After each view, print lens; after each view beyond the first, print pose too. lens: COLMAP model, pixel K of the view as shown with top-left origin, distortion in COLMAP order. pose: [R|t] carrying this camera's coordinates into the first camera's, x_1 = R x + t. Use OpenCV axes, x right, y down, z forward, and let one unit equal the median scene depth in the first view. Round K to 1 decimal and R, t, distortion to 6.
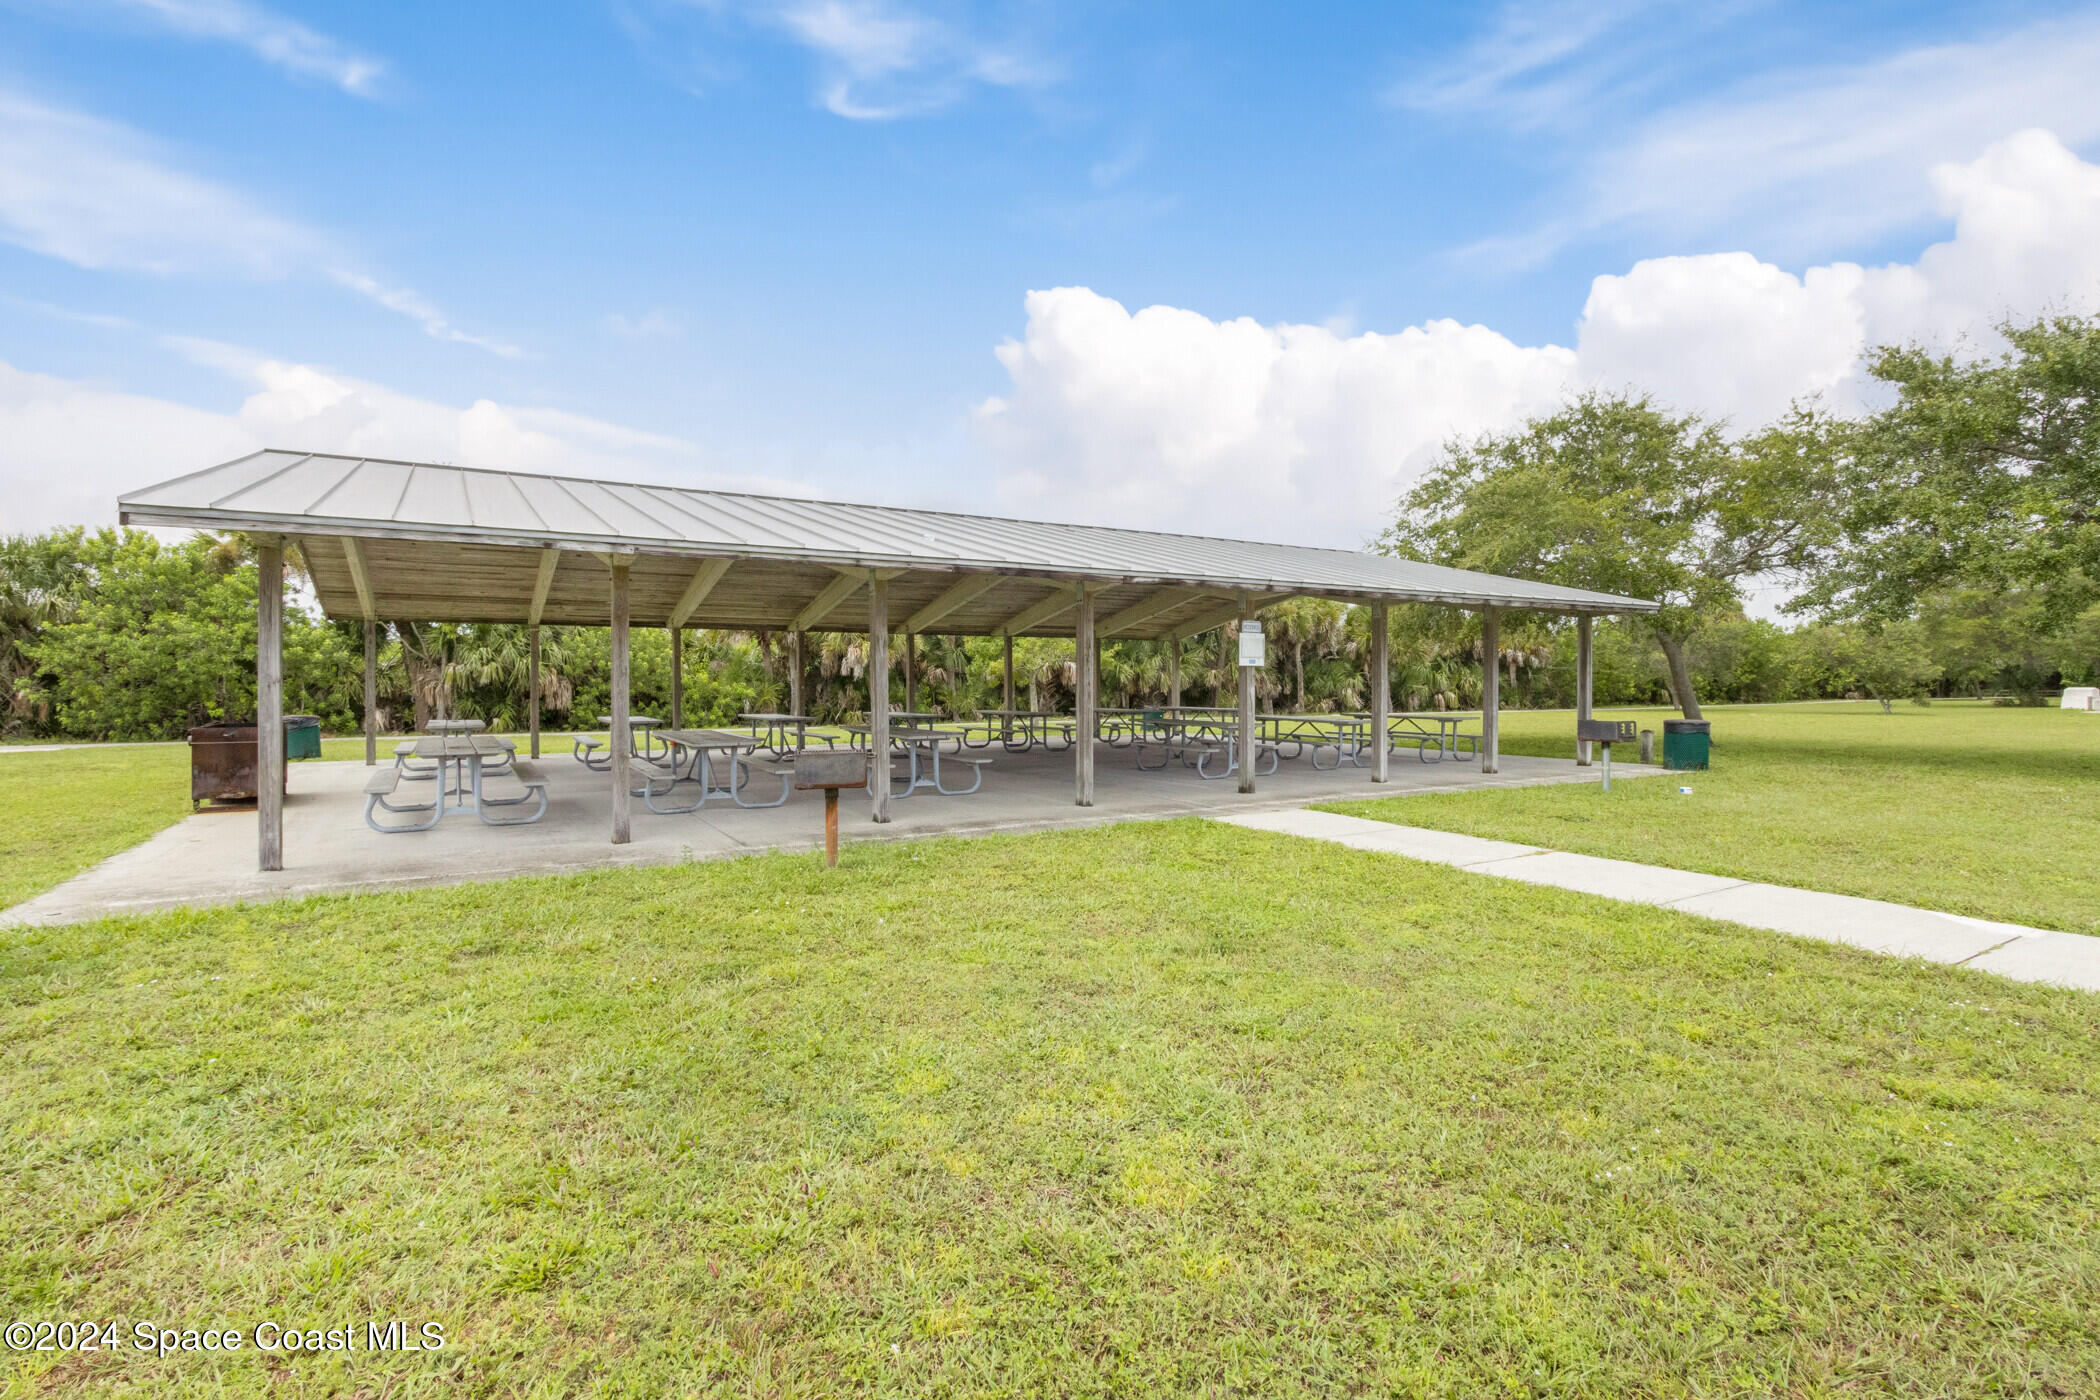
lens RADIAL K [[941.8, 0, 1053.8], [0, 941.8, 694.2], [0, 0, 1]] dist [-0.000535, -0.000122]
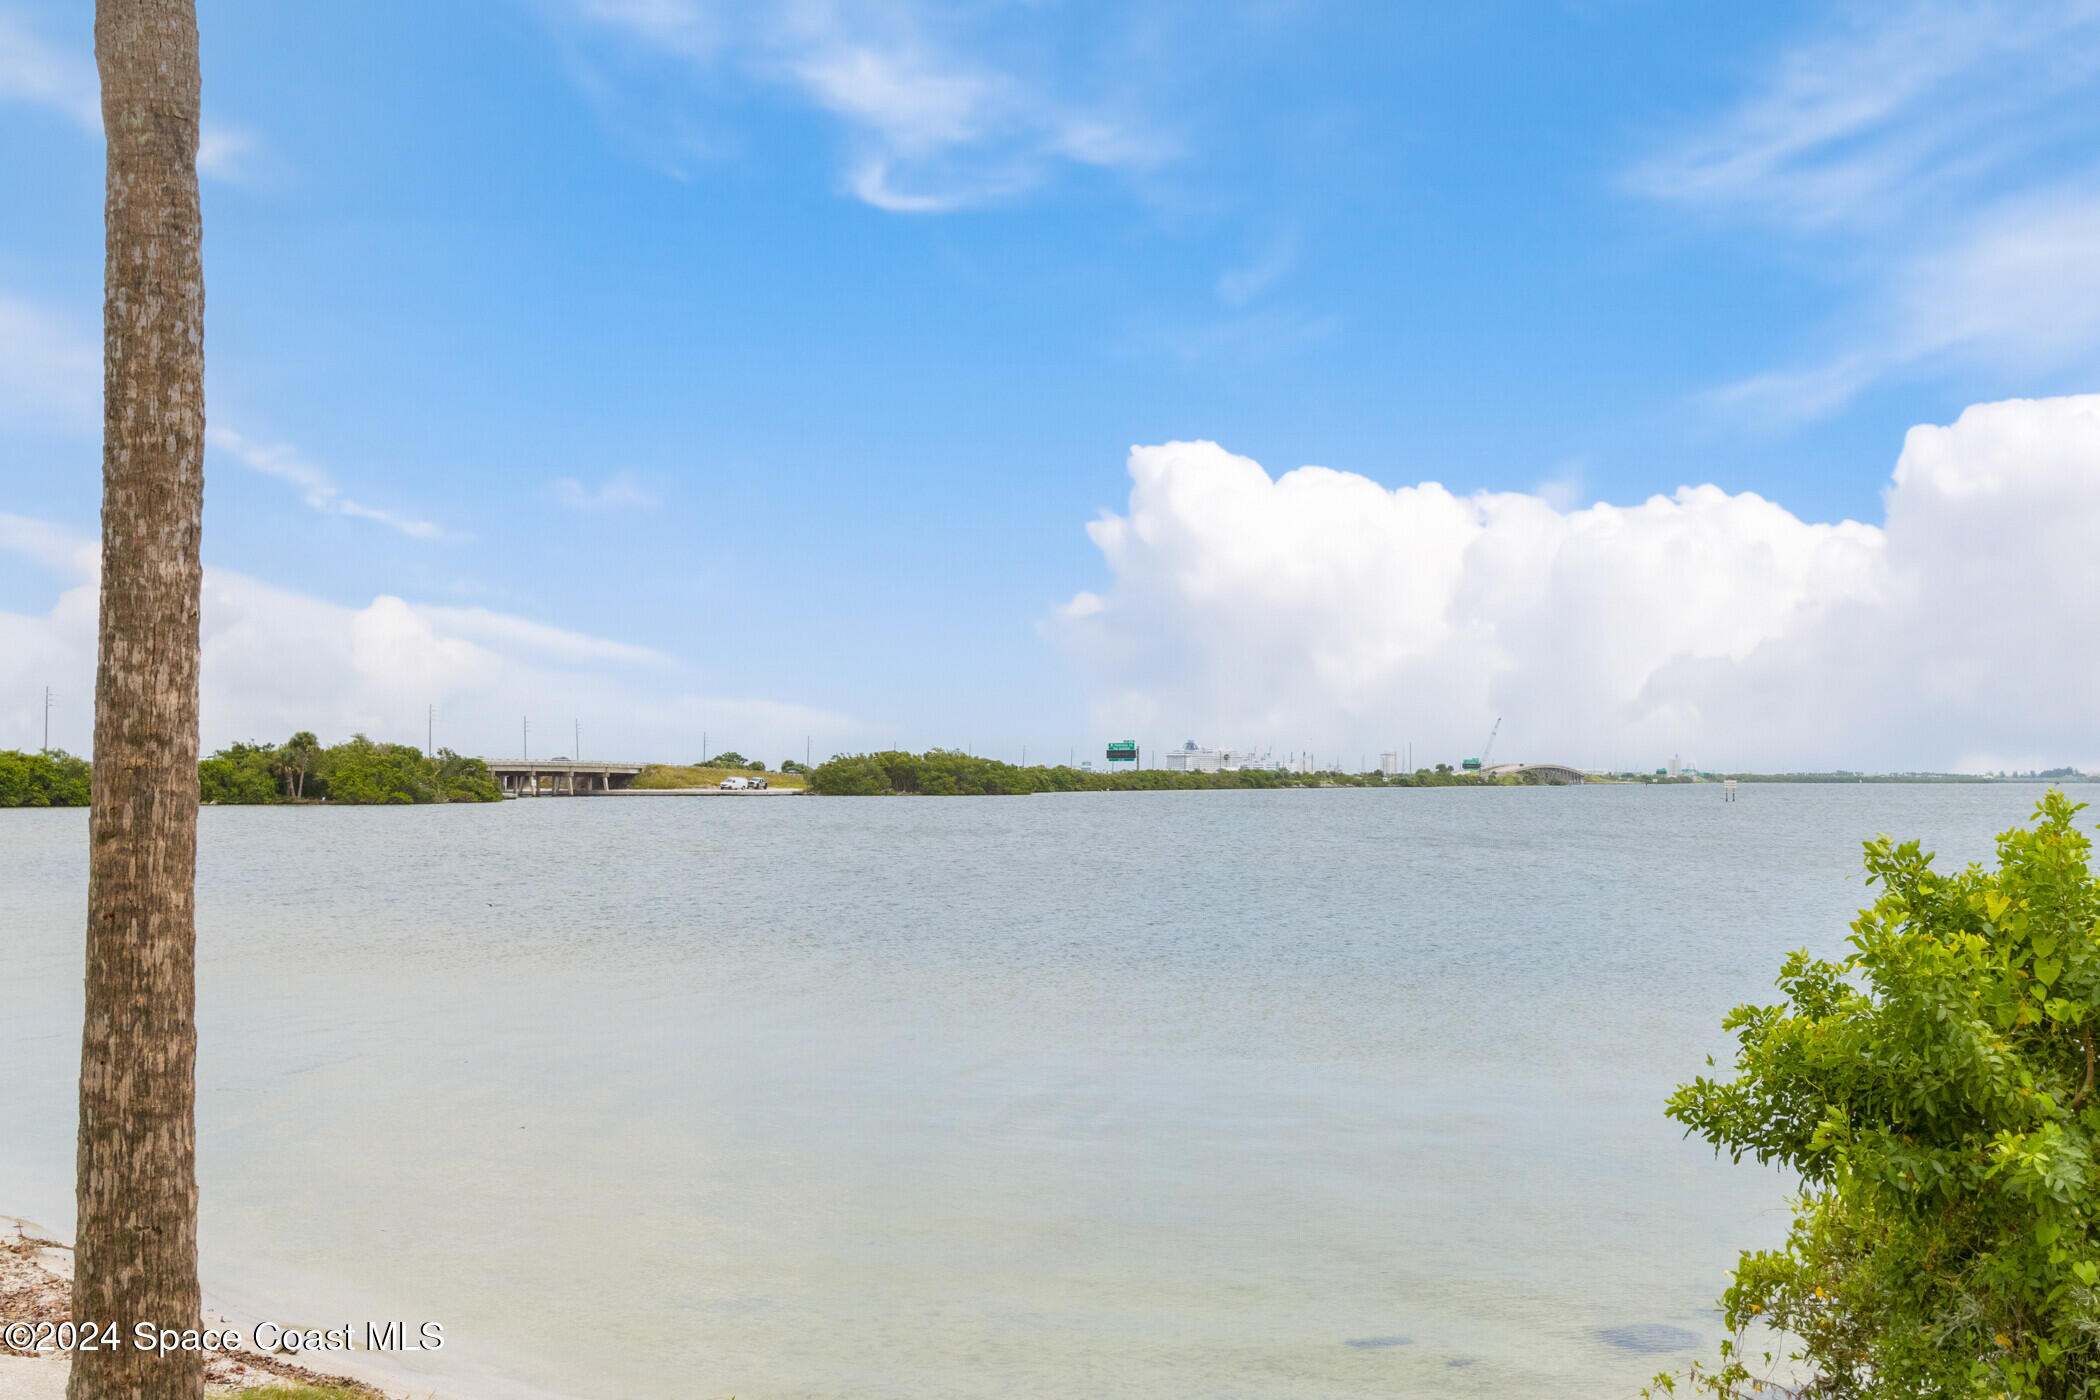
lens RADIAL K [[2143.6, 0, 1050.8], [0, 2143.6, 698.9], [0, 0, 1]] dist [-0.003965, 0.000000]
pose [[0.997601, -0.005953, -0.068964, 0.023200], [-0.006164, 0.984698, -0.174159, 0.054680], [0.068946, 0.174166, 0.982300, -0.610506]]
